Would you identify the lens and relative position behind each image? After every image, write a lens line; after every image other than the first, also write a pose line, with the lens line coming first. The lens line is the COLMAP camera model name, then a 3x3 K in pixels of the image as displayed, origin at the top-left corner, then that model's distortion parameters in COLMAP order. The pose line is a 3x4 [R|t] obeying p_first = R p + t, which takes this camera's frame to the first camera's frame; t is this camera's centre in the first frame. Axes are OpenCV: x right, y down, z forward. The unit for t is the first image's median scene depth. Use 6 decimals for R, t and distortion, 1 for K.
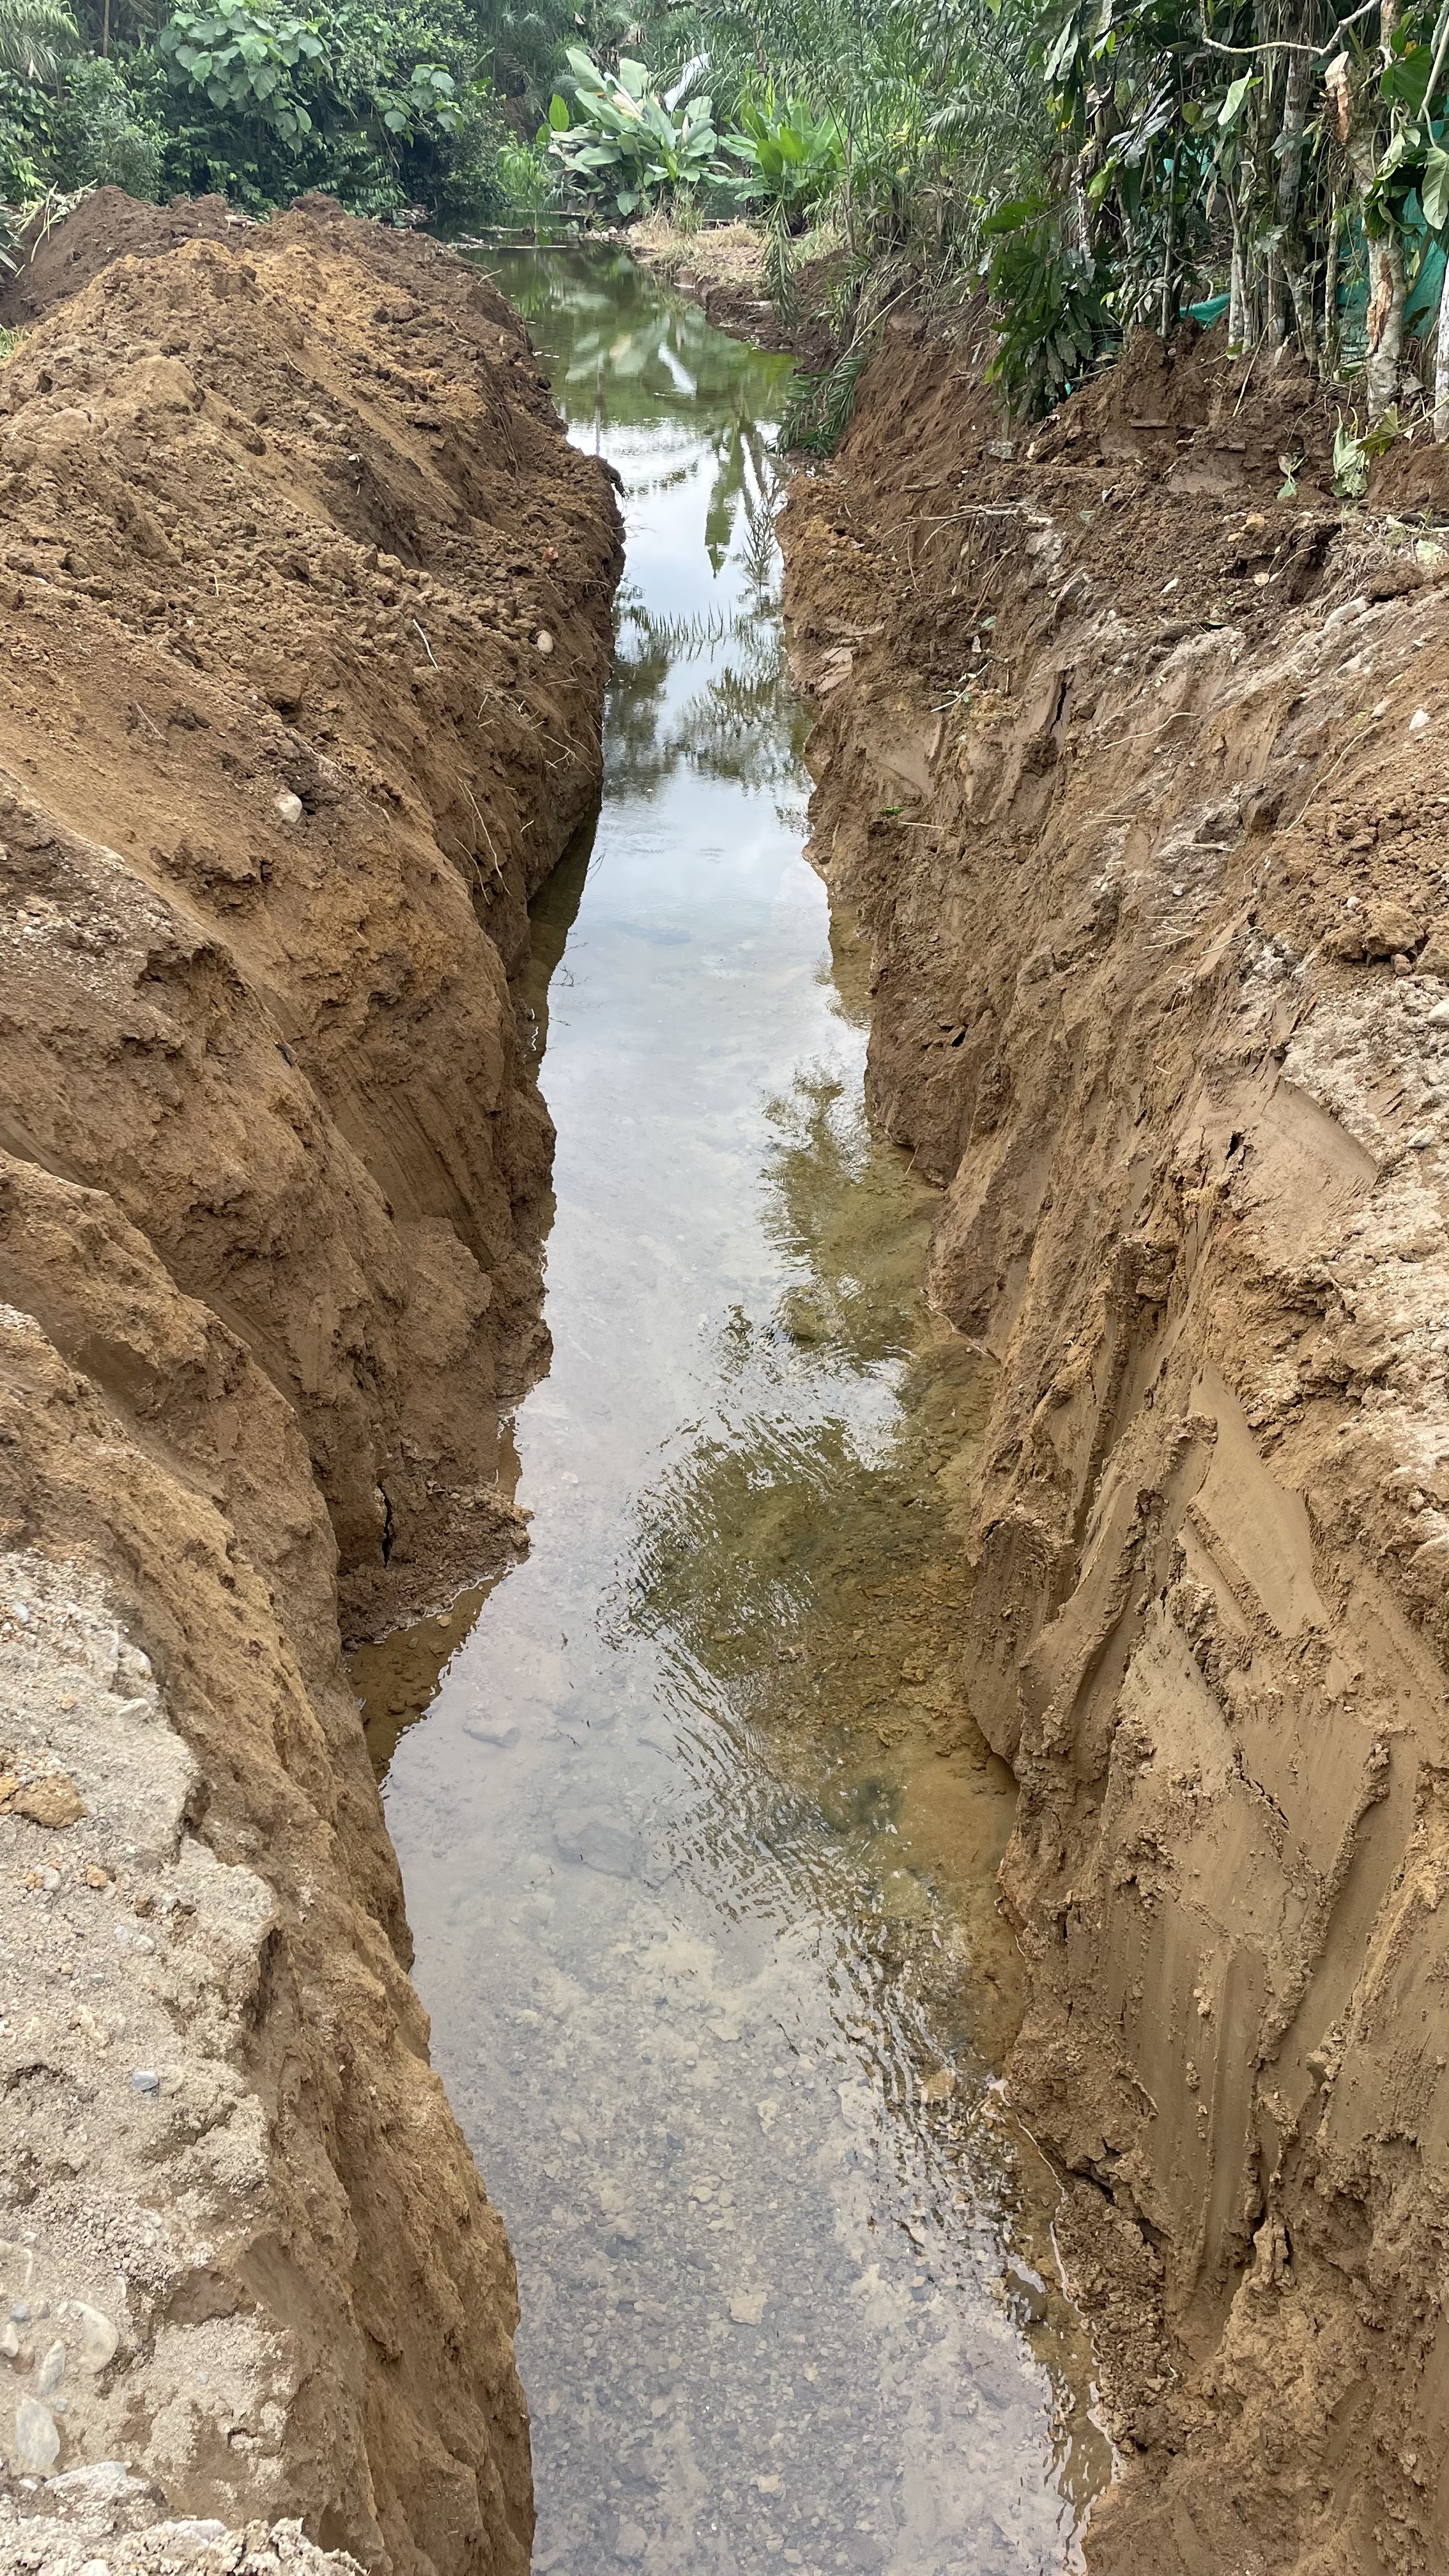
lens RADIAL K [[1938.0, 0, 660.2], [0, 1938.0, 1264.0], [0, 0, 1]] dist [0.076080, -0.089750]
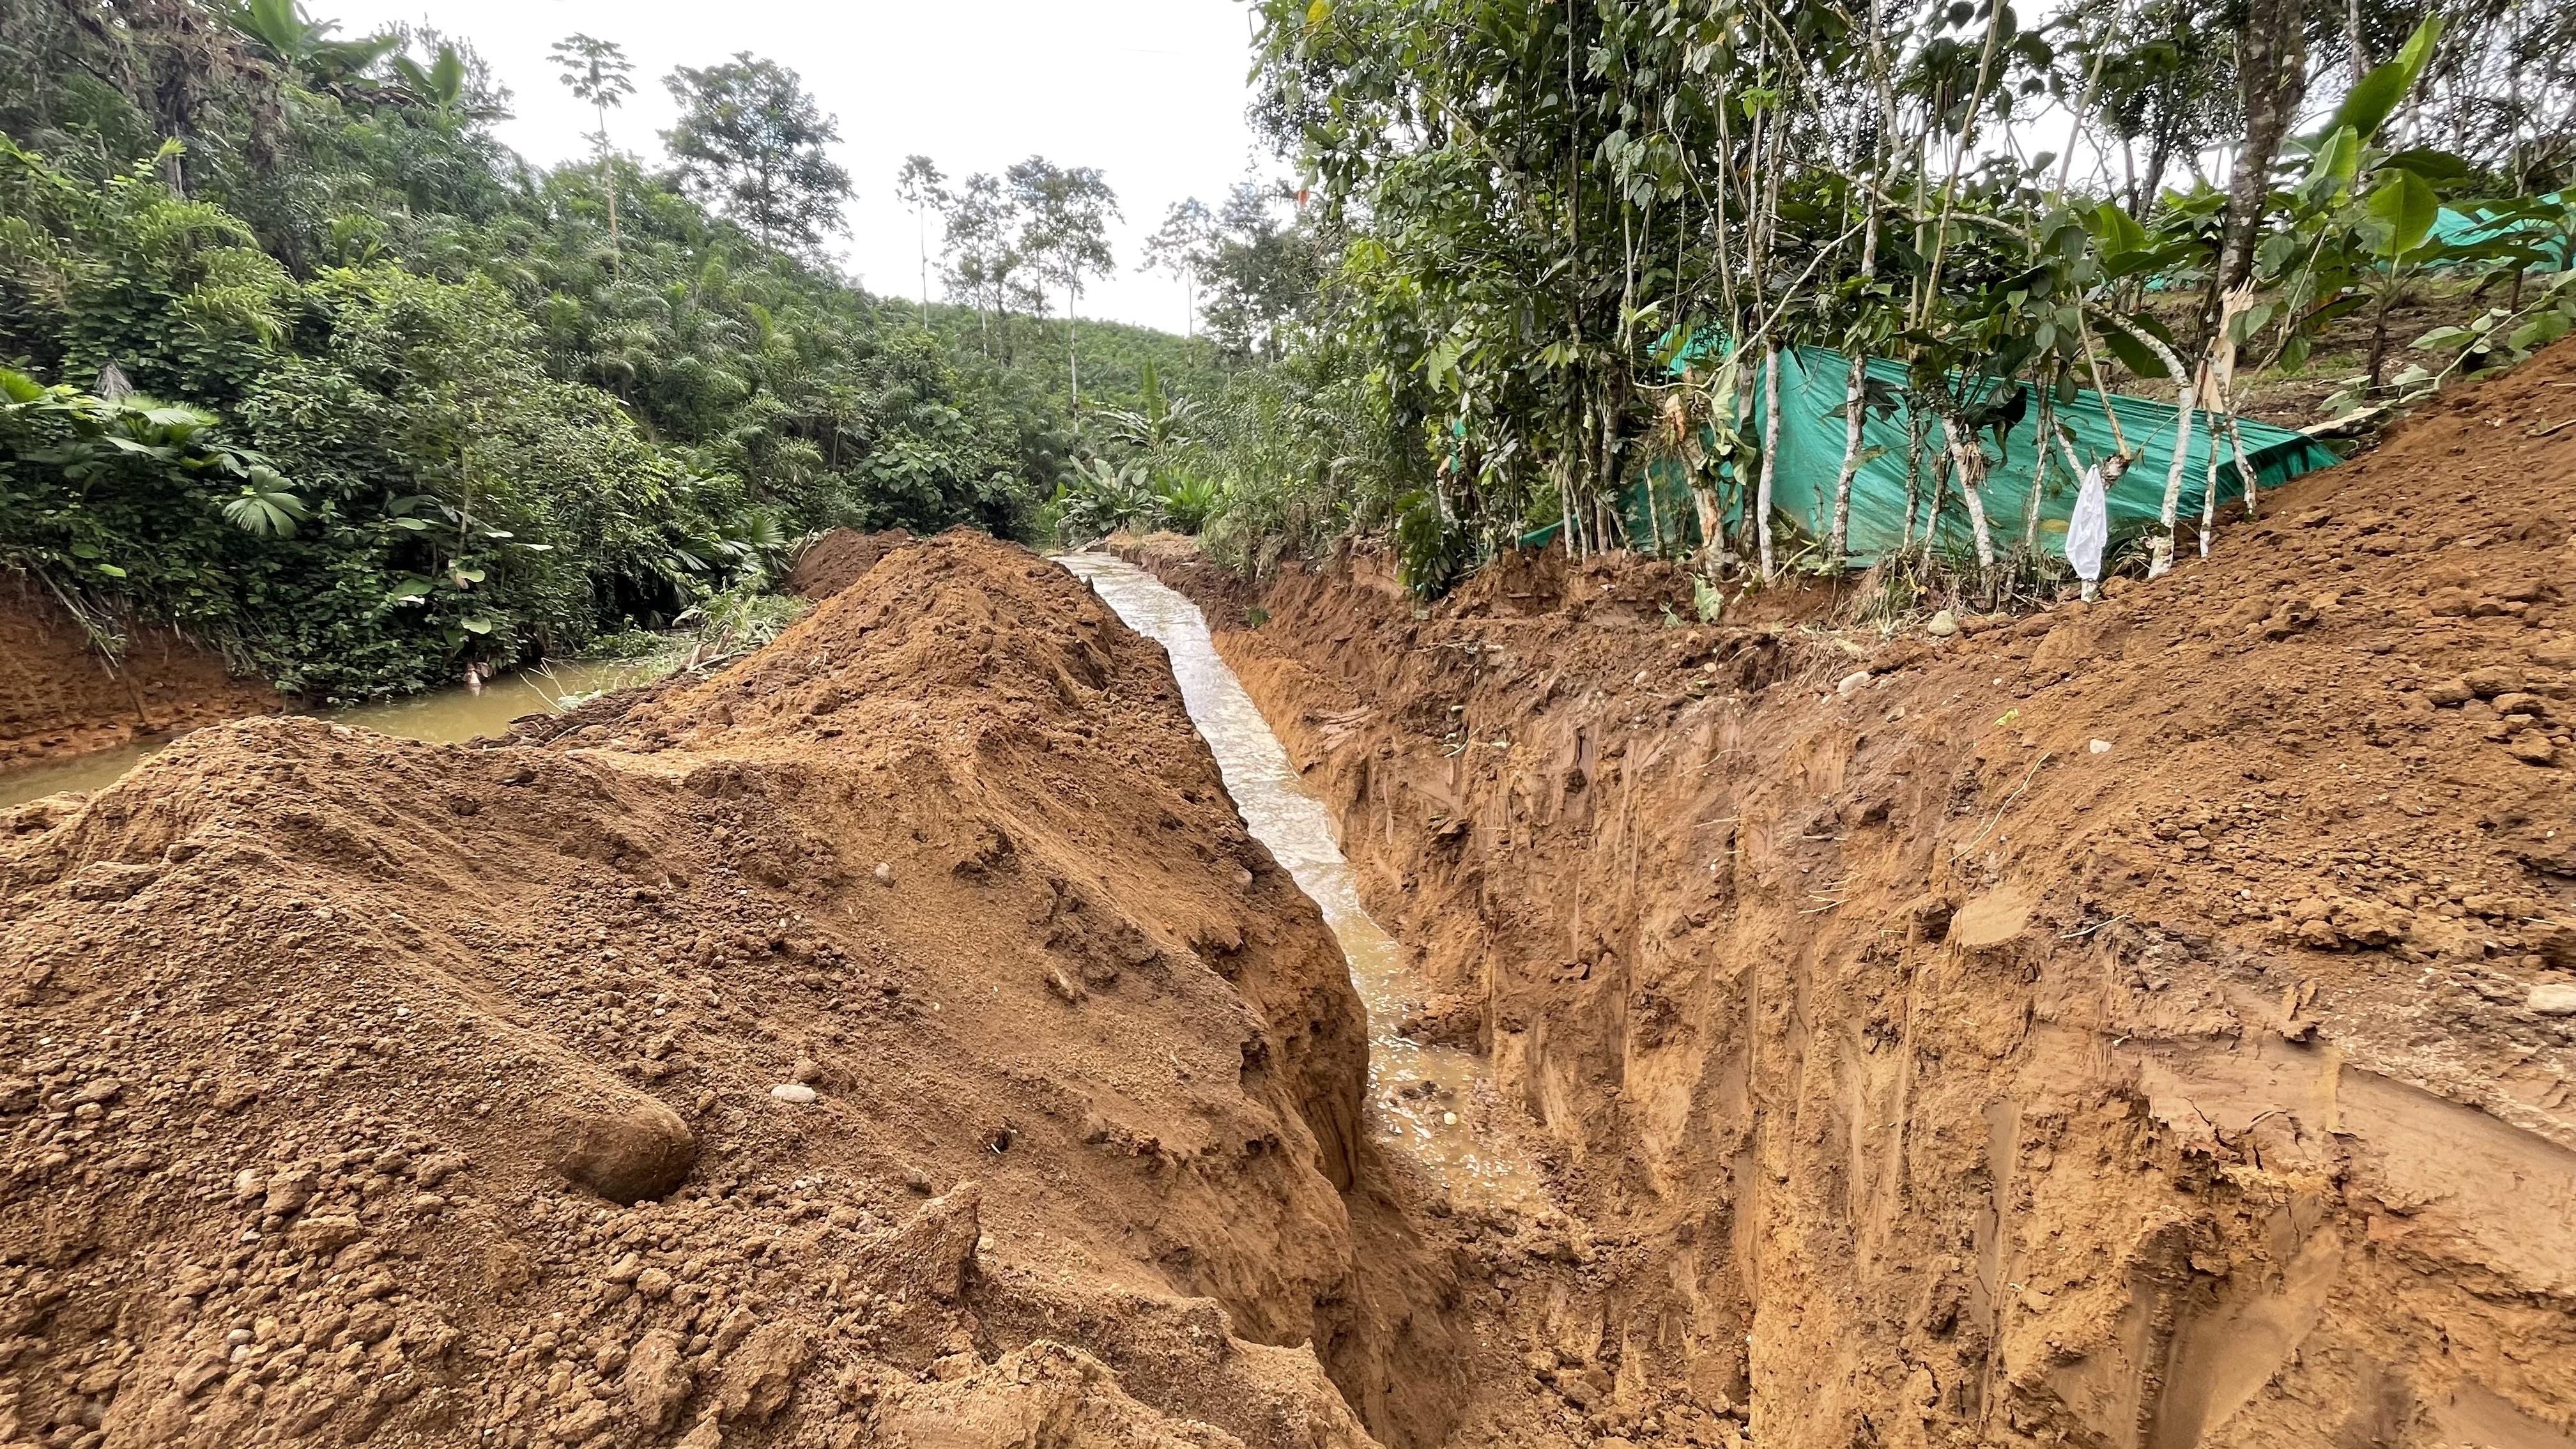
lens RADIAL K [[1053.5, 0, 1268.3], [0, 1053.5, 680.8], [0, 0, 1]] dist [0.012027, 0.002946]
pose [[0.986128, -0.070938, 0.150068, -0.115533], [0.117889, 0.935766, -0.332332, -0.055088], [-0.116854, 0.345413, 0.931147, 0.139268]]
